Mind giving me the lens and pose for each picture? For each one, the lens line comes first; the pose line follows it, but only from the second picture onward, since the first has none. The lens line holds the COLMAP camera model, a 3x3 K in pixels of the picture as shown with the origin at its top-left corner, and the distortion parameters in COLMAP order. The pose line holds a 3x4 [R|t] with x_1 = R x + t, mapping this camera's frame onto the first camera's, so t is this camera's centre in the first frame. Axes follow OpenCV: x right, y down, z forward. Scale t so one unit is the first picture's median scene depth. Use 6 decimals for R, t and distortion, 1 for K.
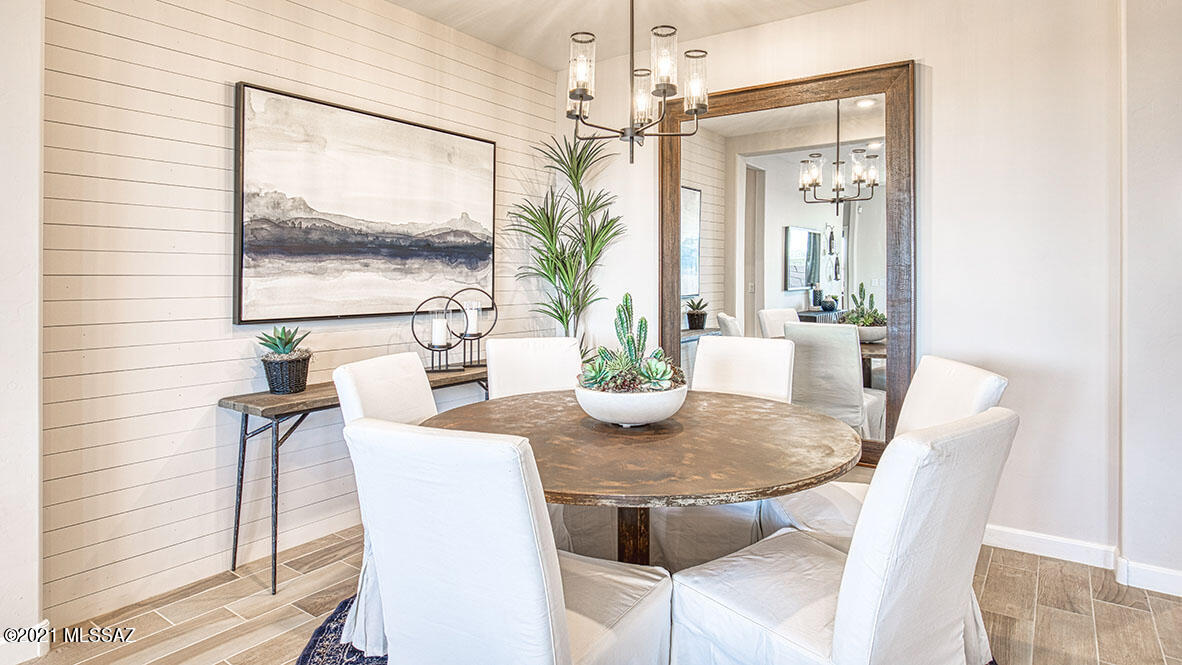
lens RADIAL K [[656.5, 0, 592.8], [0, 656.5, 271.7], [0, 0, 1]] dist [-0.019955, -0.000212]
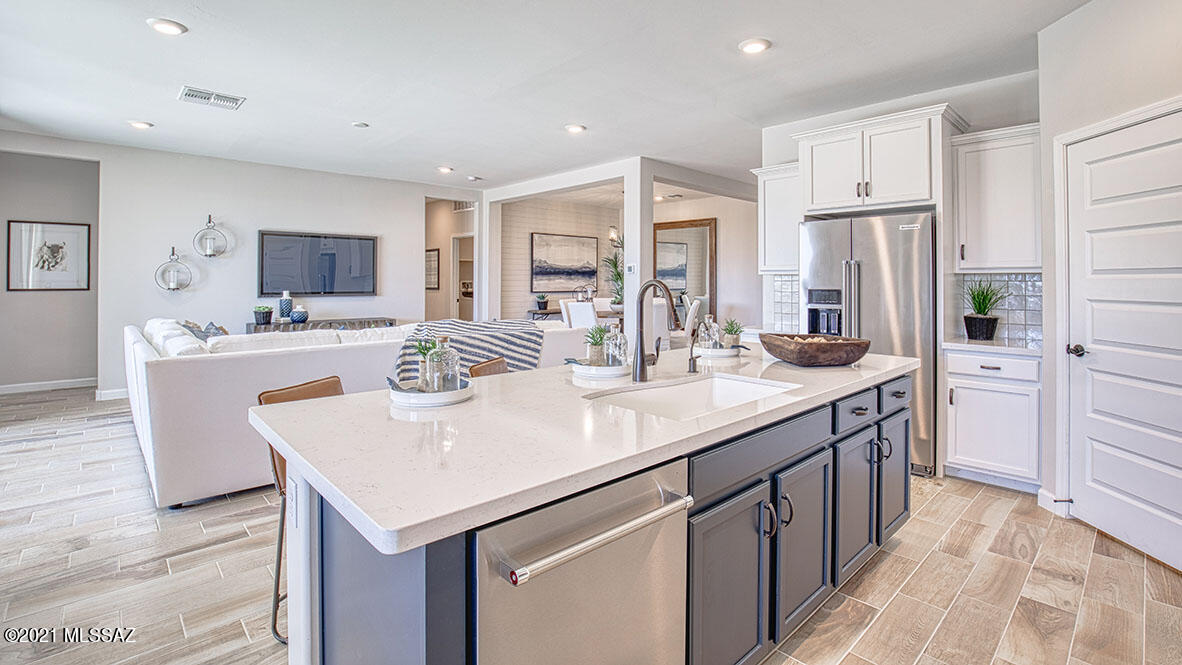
lens RADIAL K [[540.6, 0, 596.3], [0, 540.6, 275.3], [0, 0, 1]] dist [-0.034227, 0.008067]
pose [[0.981878, 0.002247, -0.189501, 0.384308], [-0.002682, 0.999994, -0.002042, -0.016242], [0.189495, 0.002513, 0.981878, -1.760082]]
